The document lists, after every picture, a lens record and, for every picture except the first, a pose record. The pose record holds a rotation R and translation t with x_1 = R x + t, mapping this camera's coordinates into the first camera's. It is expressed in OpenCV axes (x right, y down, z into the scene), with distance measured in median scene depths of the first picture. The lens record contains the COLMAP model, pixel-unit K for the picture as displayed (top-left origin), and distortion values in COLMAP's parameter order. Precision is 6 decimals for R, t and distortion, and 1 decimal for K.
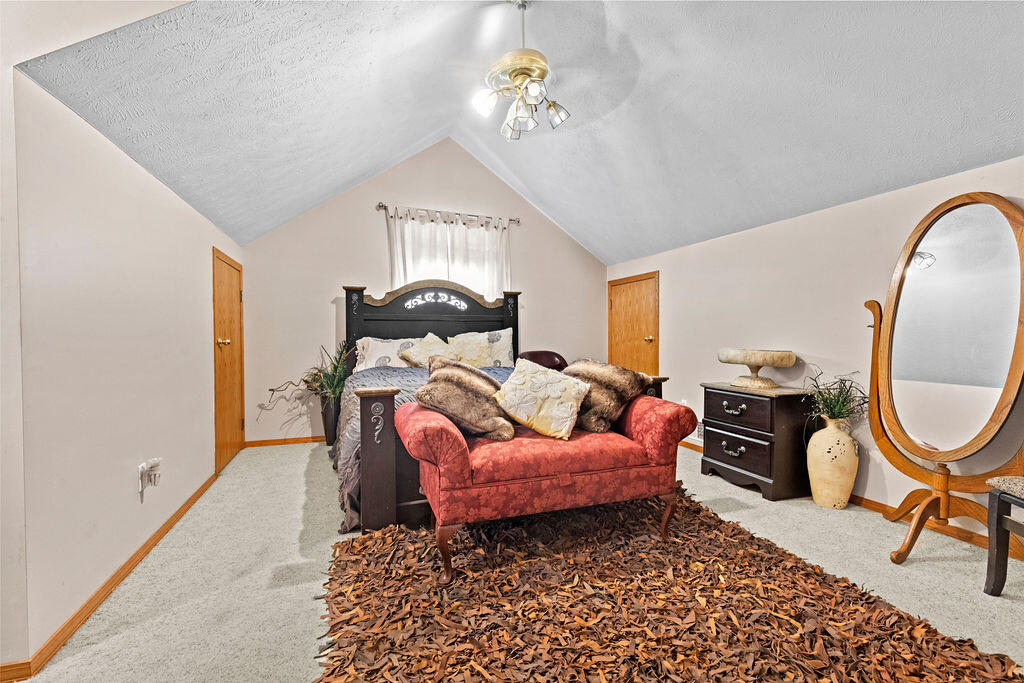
lens RADIAL K [[463.0, 0, 513.4], [0, 463.0, 345.4], [0, 0, 1]] dist [0.001868, -0.000088]
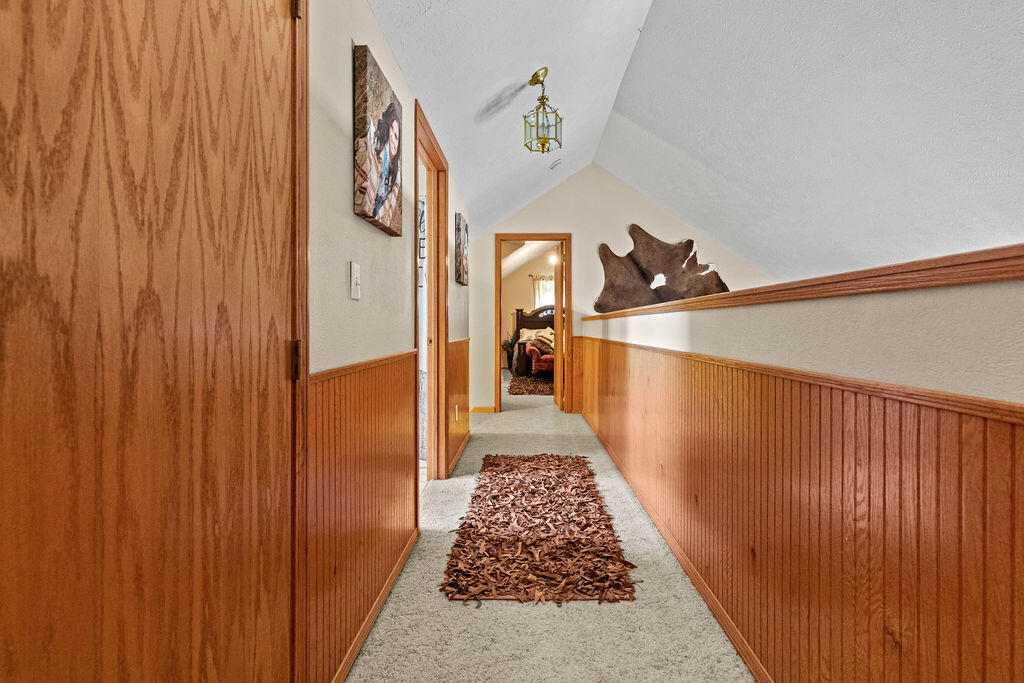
lens RADIAL K [[463.0, 0, 512.0], [0, 463.0, 332.9], [0, 0, 1]] dist [0.001868, -0.000088]
pose [[0.934367, 0.006496, -0.356253, 0.548047], [-0.008588, 0.999954, -0.004290, 0.016388], [0.356209, 0.007068, 0.934380, -1.448908]]
